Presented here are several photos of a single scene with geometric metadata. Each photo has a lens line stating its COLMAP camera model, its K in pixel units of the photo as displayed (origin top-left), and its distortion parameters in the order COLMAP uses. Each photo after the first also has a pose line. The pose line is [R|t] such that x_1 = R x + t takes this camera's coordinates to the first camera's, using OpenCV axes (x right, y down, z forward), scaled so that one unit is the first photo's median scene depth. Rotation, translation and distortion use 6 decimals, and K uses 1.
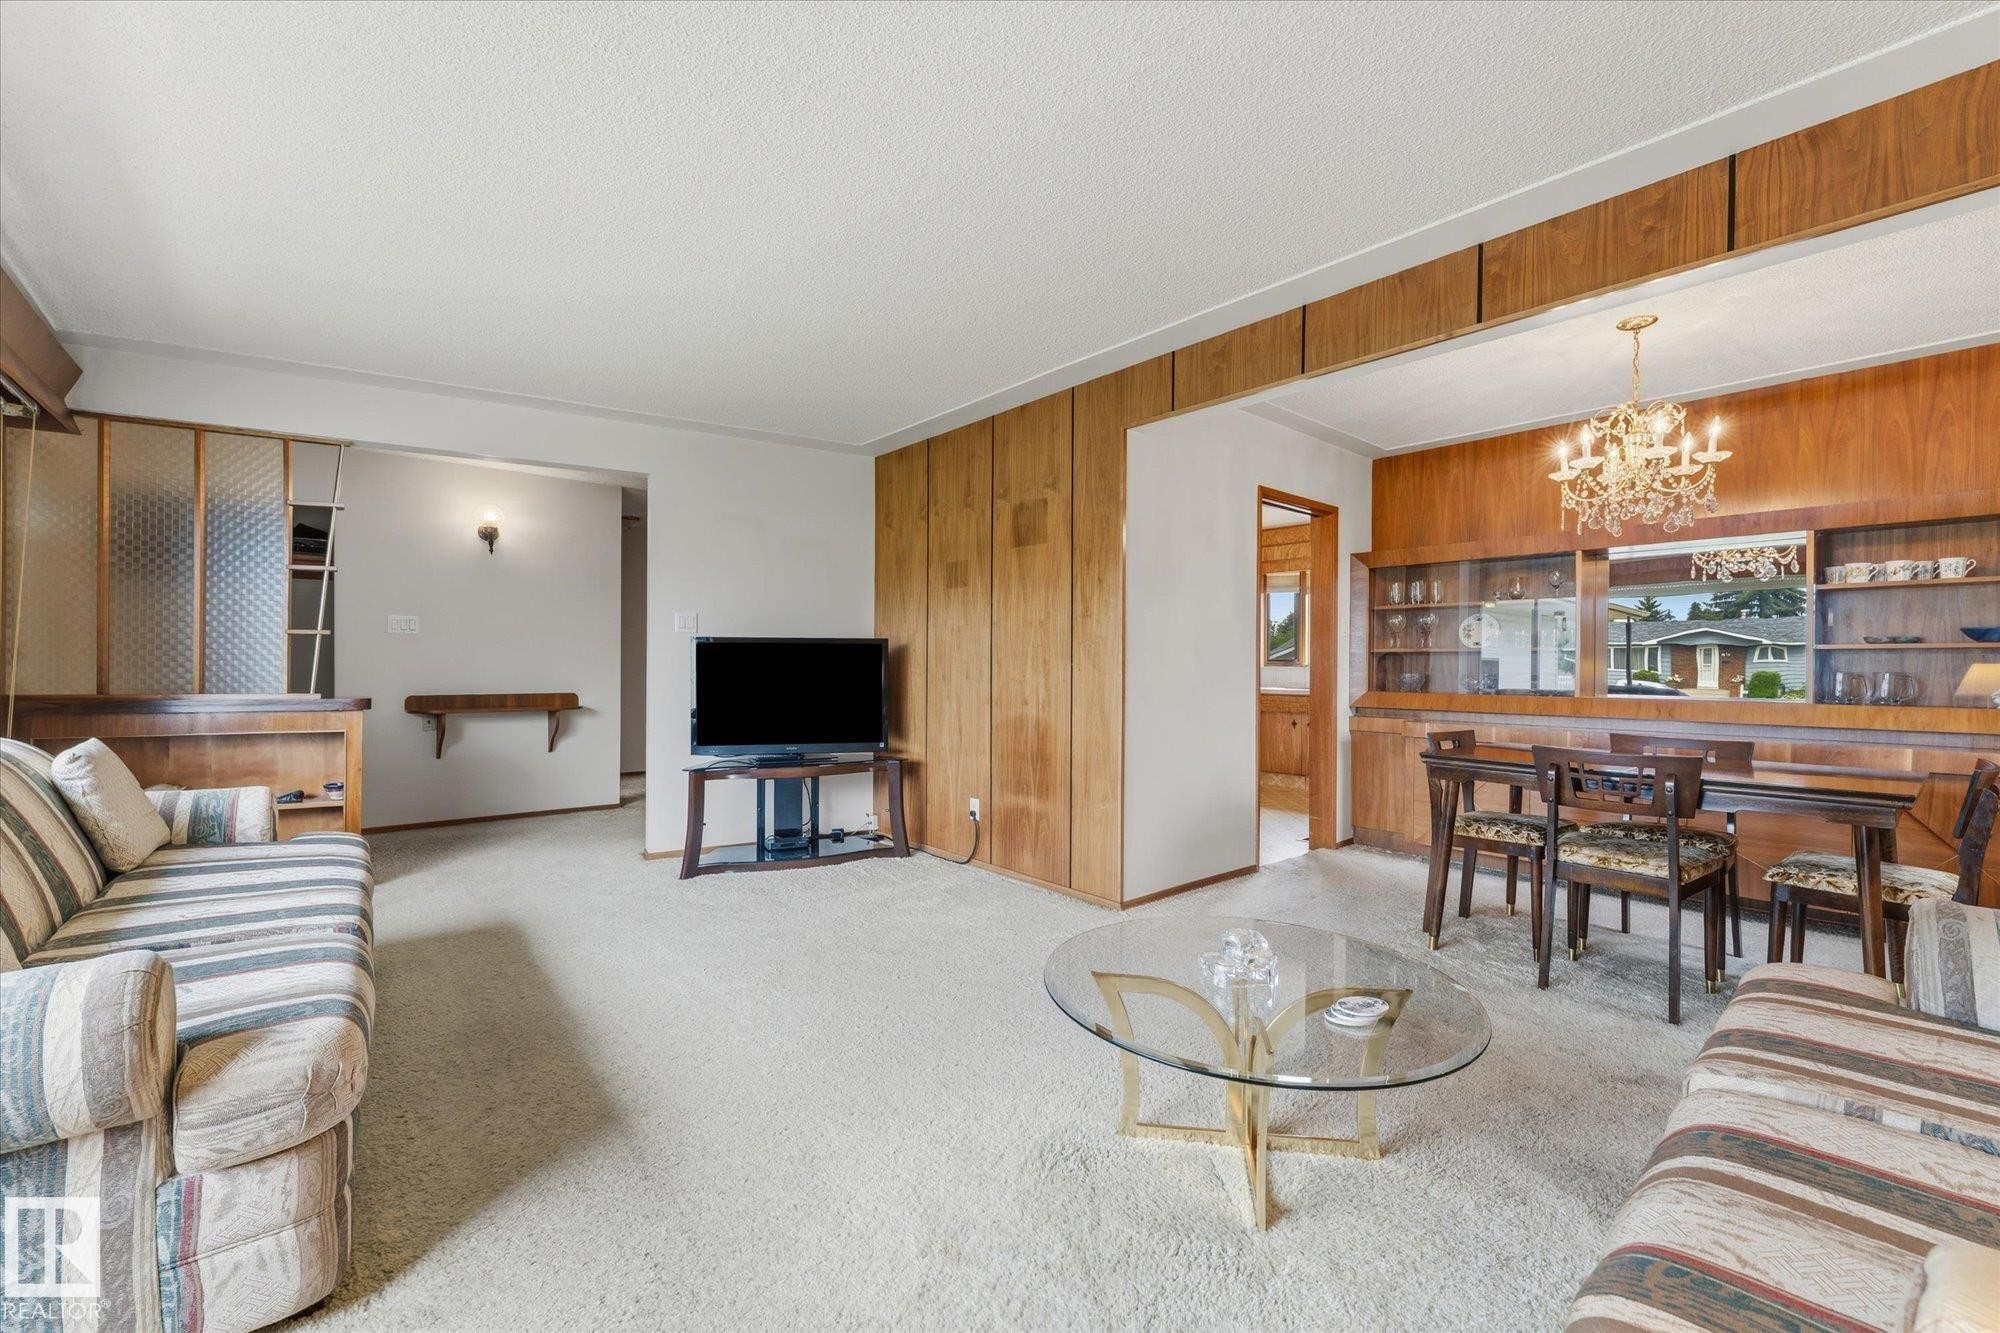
lens RADIAL K [[807.7, 0, 1002.4], [0, 807.7, 674.4], [0, 0, 1]] dist [0.000589, -0.000025]
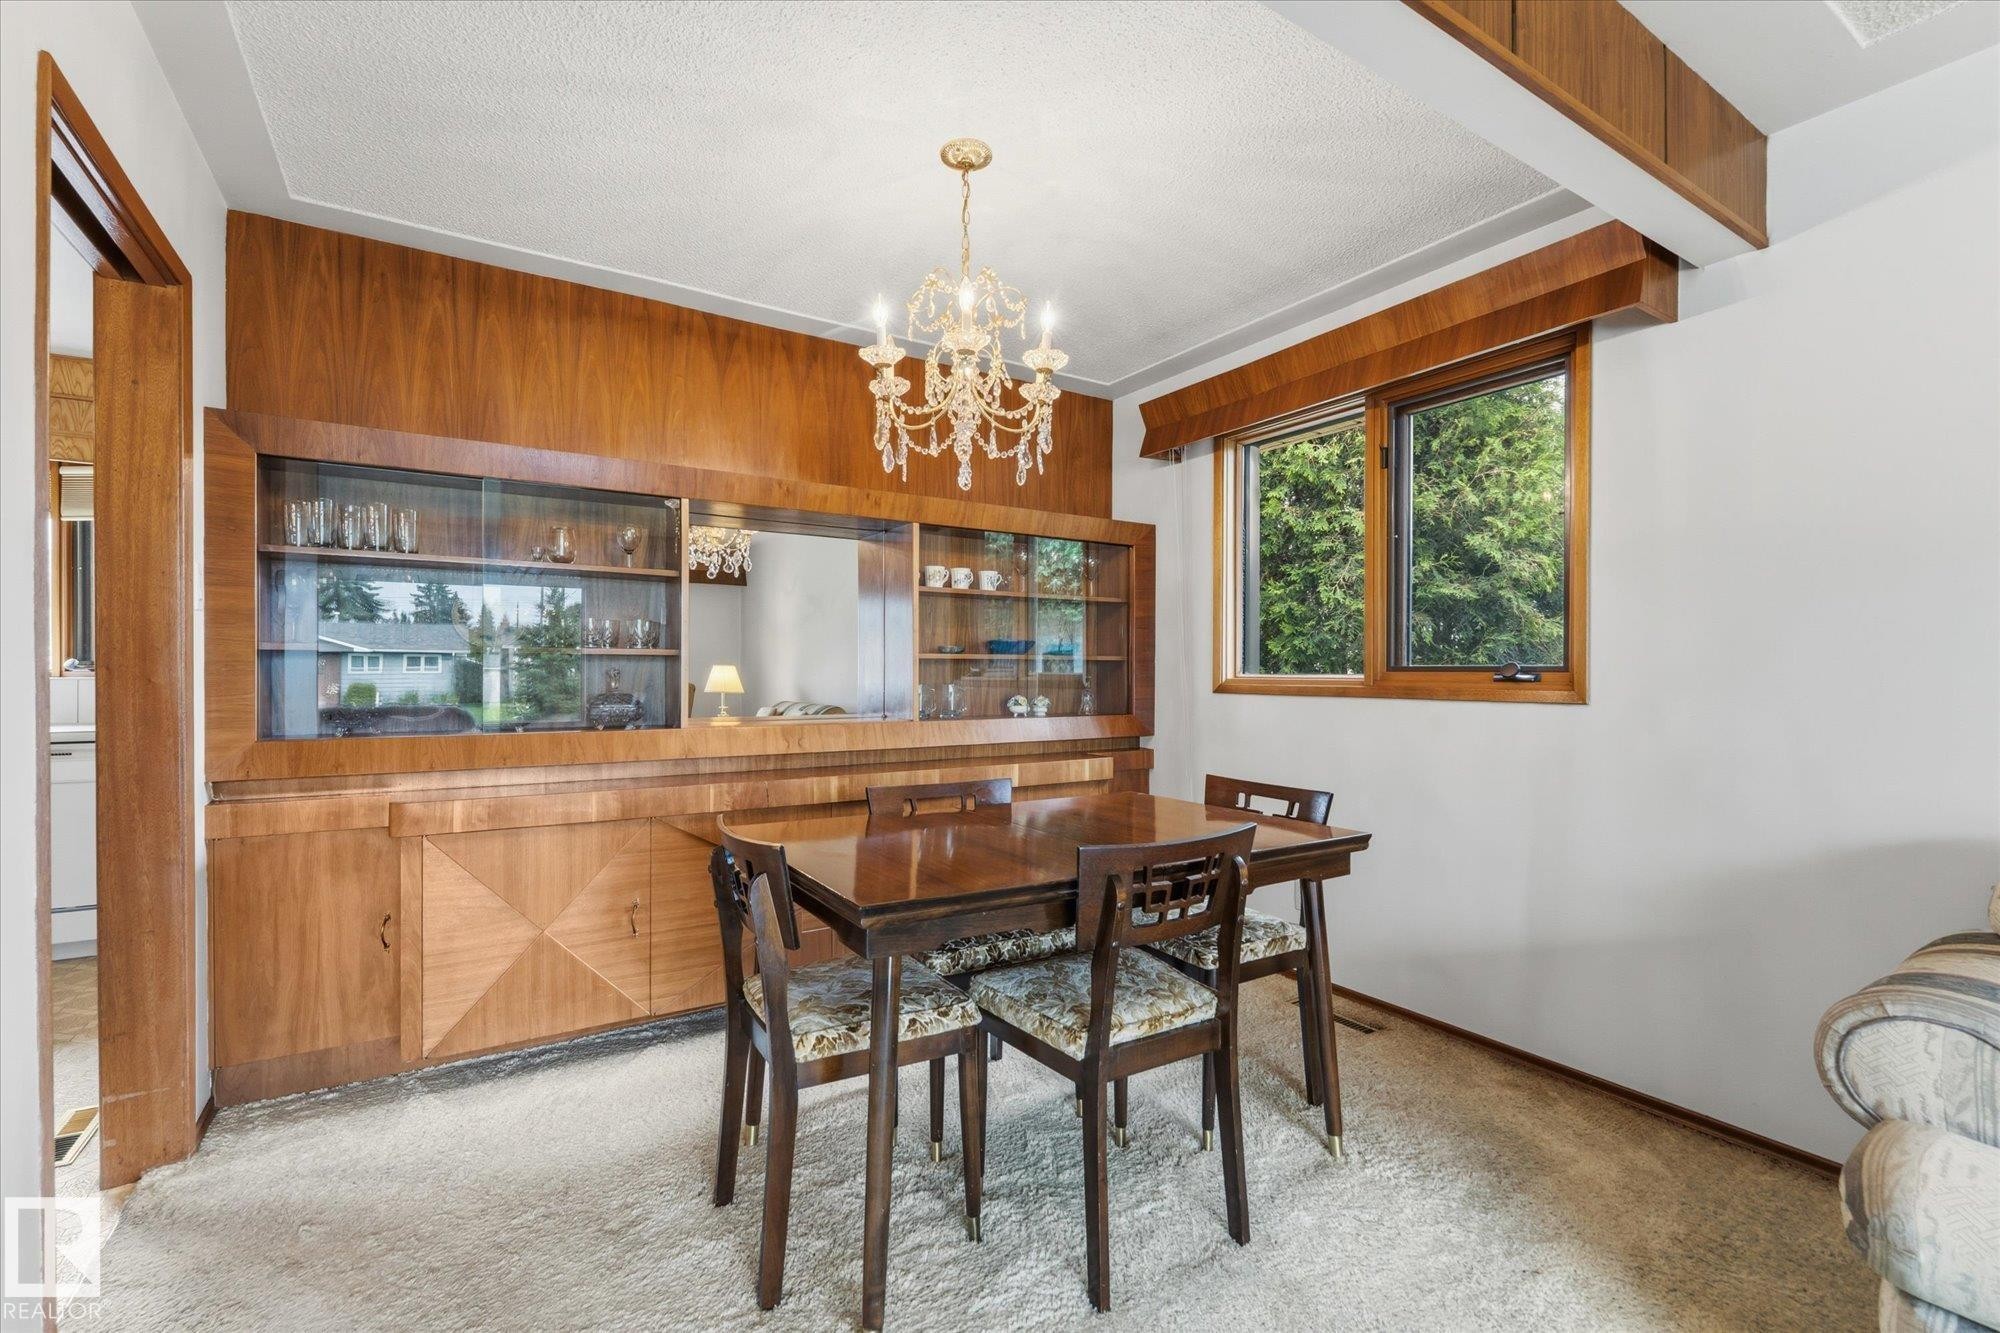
lens RADIAL K [[859.7, 0, 1002.6], [0, 859.7, 675.6], [0, 0, 1]] dist [-0.000739, -0.000456]
pose [[0.140631, -0.004890, 0.990050, 0.044389], [0.011582, 0.999928, 0.003294, -0.007745], [-0.989994, 0.011004, 0.140678, 0.403667]]
